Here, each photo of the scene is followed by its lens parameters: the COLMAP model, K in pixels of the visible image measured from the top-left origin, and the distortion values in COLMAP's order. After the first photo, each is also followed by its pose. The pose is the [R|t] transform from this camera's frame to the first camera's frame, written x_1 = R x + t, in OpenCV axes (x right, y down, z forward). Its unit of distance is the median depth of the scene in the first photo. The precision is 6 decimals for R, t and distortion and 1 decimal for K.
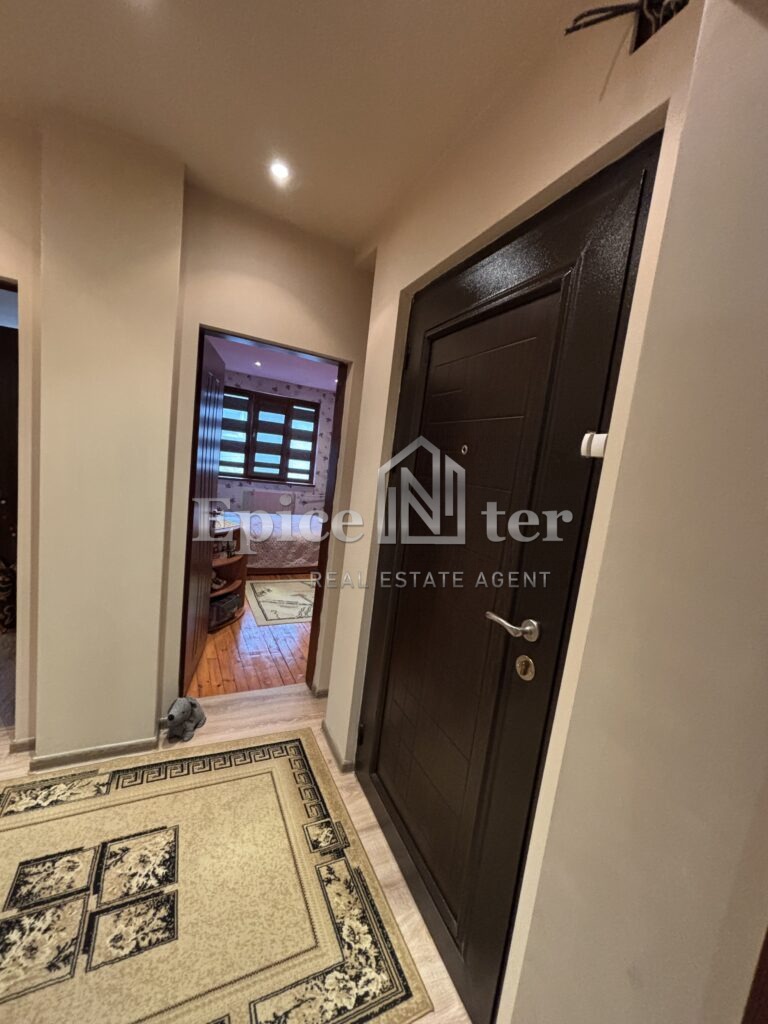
lens RADIAL K [[410.4, 0, 384.5], [0, 410.4, 519.6], [0, 0, 1]] dist [-0.007000, 0.000769]
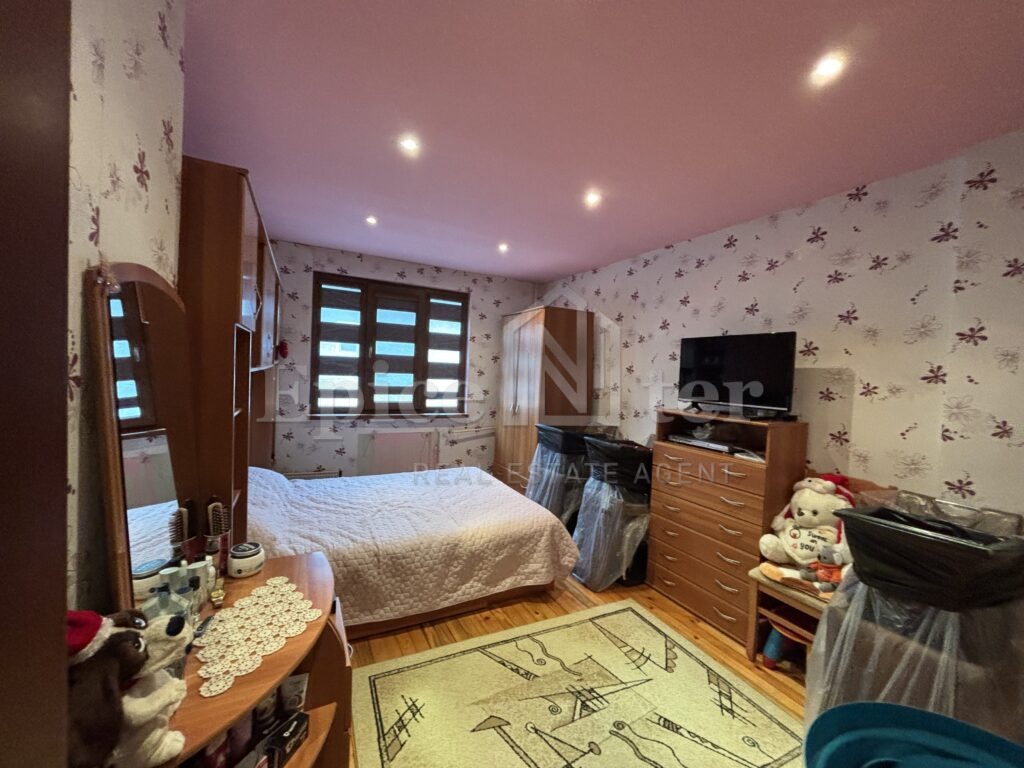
lens RADIAL K [[410.4, 0, 516.4], [0, 410.4, 380.4], [0, 0, 1]] dist [-0.007000, 0.000769]
pose [[0.997315, -0.071111, 0.017492, -0.102089], [0.072543, 0.992009, -0.103227, -0.066717], [-0.010012, 0.104219, 0.994504, 0.347863]]
